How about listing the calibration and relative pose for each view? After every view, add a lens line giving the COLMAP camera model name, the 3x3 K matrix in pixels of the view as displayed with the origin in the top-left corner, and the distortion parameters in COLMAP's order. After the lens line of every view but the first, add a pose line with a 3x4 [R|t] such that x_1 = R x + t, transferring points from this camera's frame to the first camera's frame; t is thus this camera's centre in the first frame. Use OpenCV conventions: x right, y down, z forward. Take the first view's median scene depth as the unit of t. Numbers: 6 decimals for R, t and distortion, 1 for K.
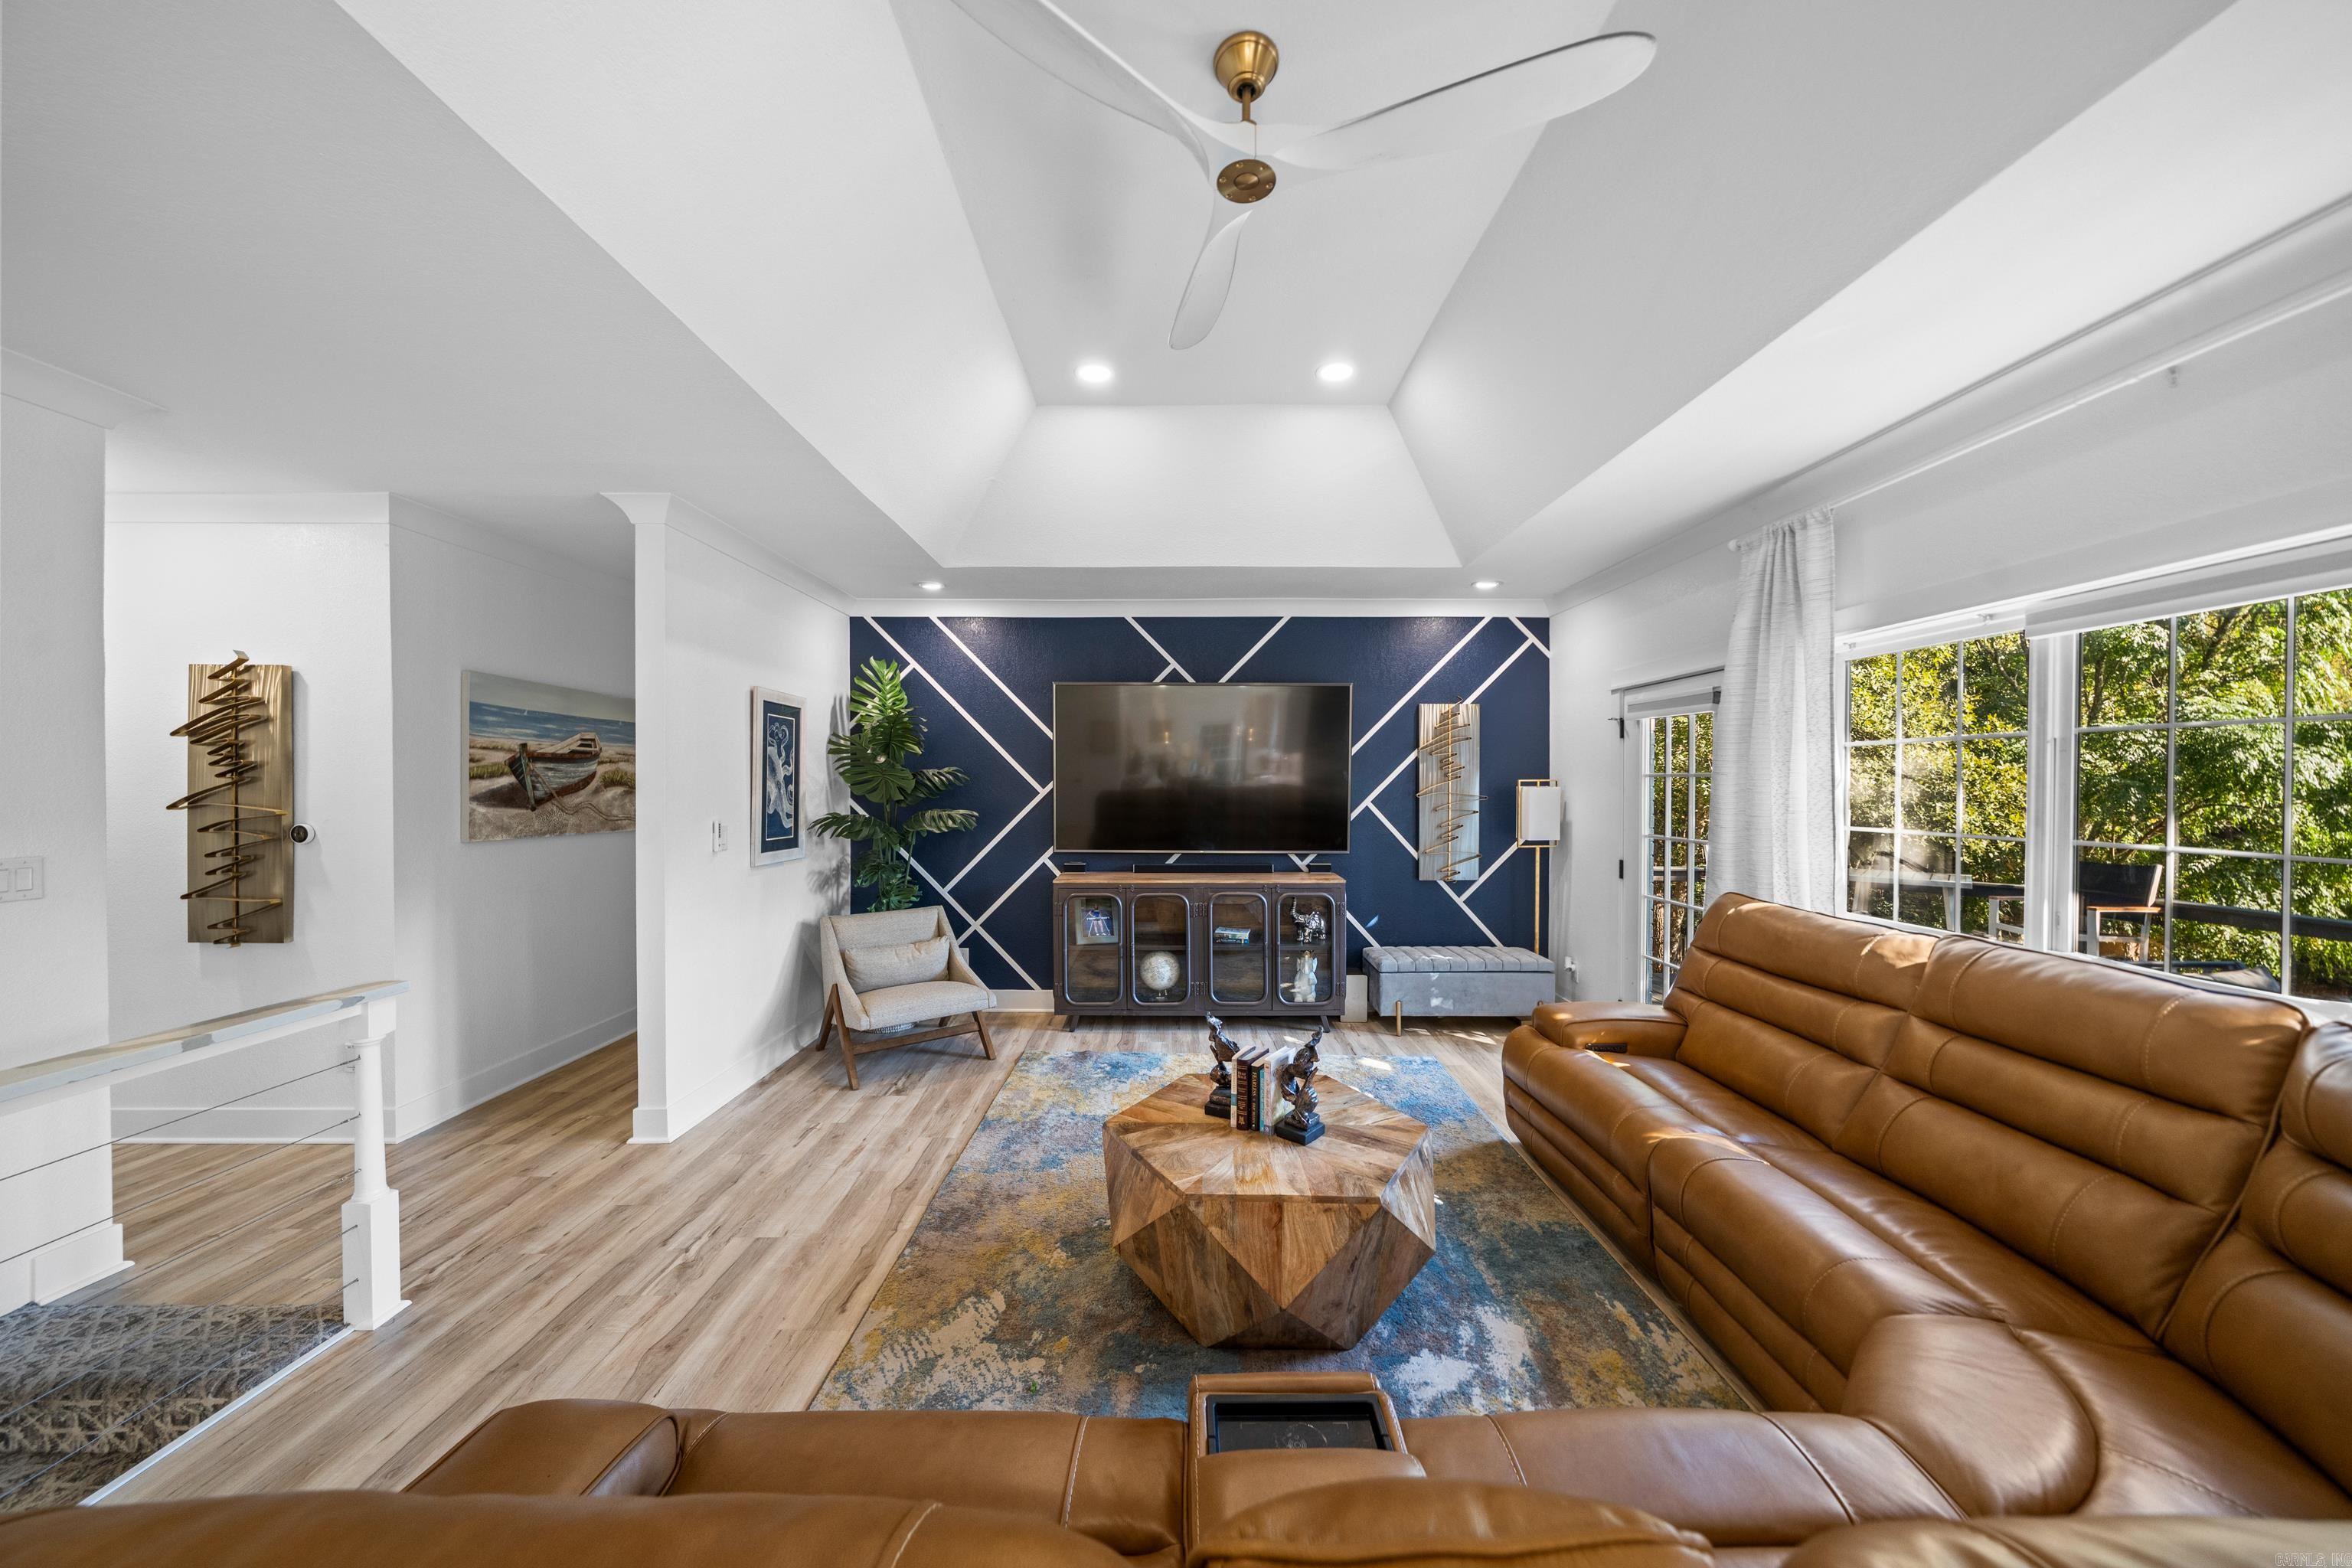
lens RADIAL K [[795.7, 0, 1176.0], [0, 795.7, 784.0], [0, 0, 1]] dist [-0.000507, 0.000003]
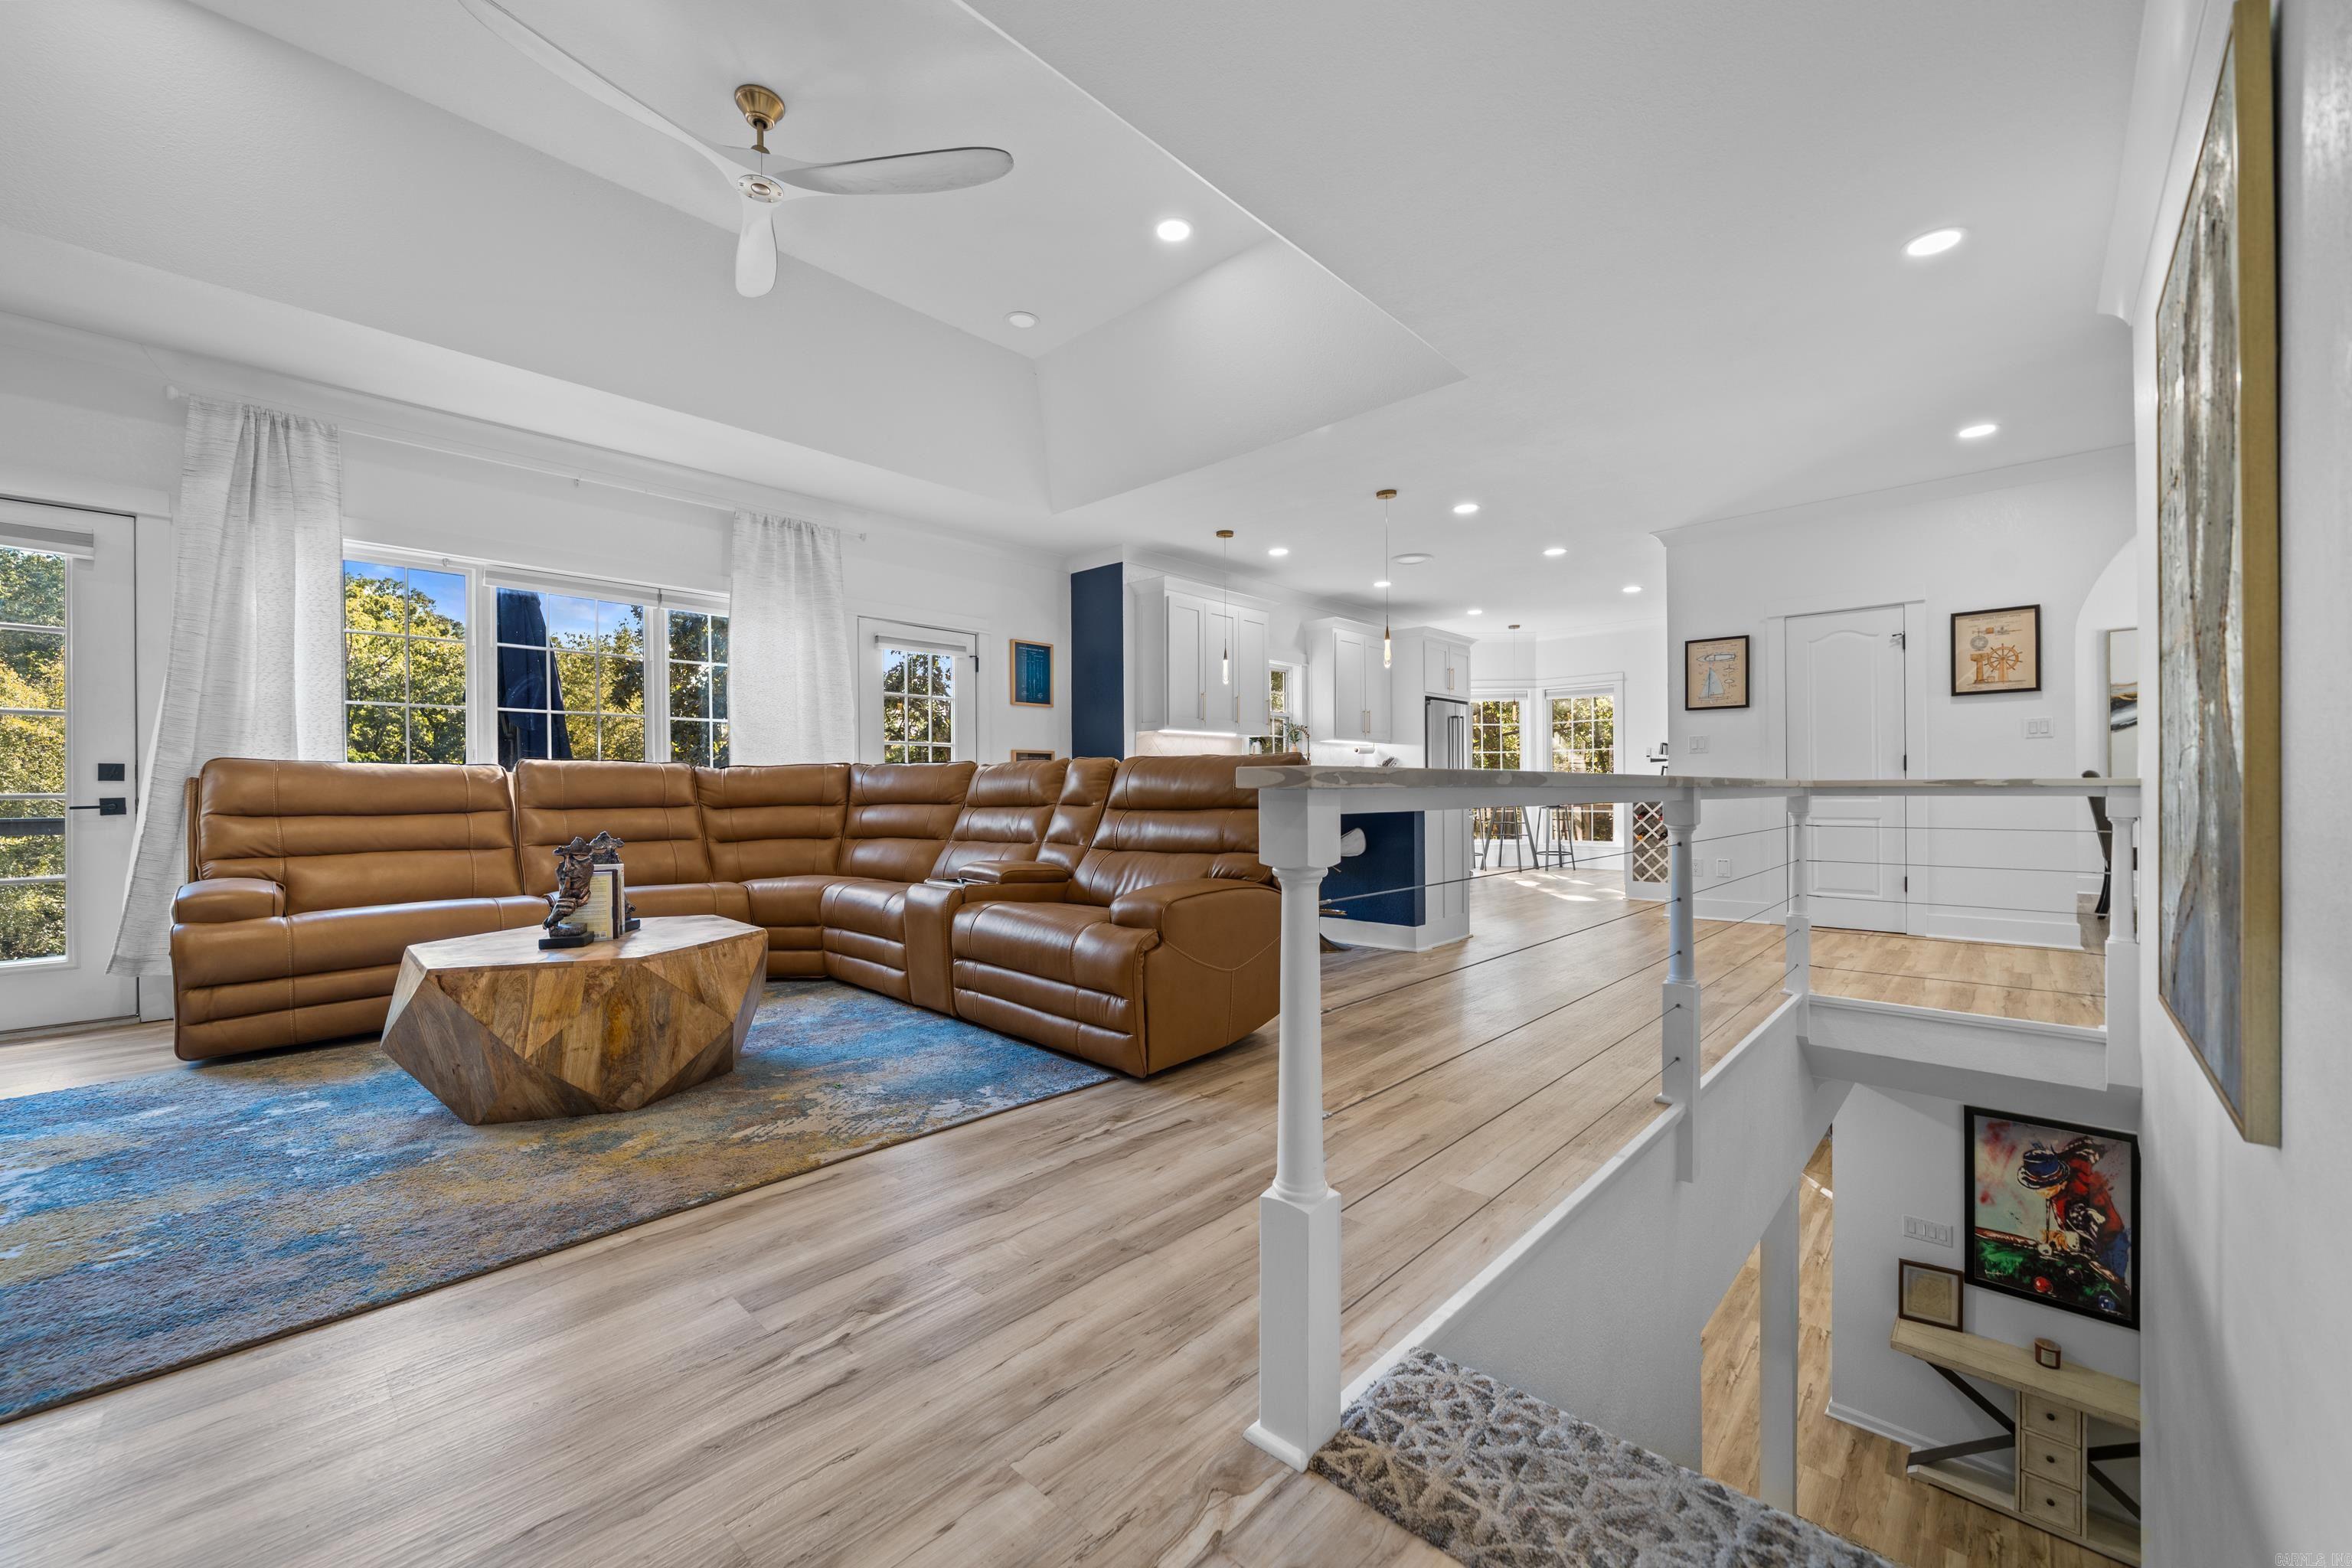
lens RADIAL K [[902.9, 0, 1171.5], [0, 902.9, 781.2], [0, 0, 1]] dist [0.002009, 0.000184]
pose [[-0.724495, 0.009969, 0.689208, -1.341432], [0.003065, 0.999932, -0.011243, 0.265087], [-0.689273, -0.006033, -0.724476, 1.462877]]
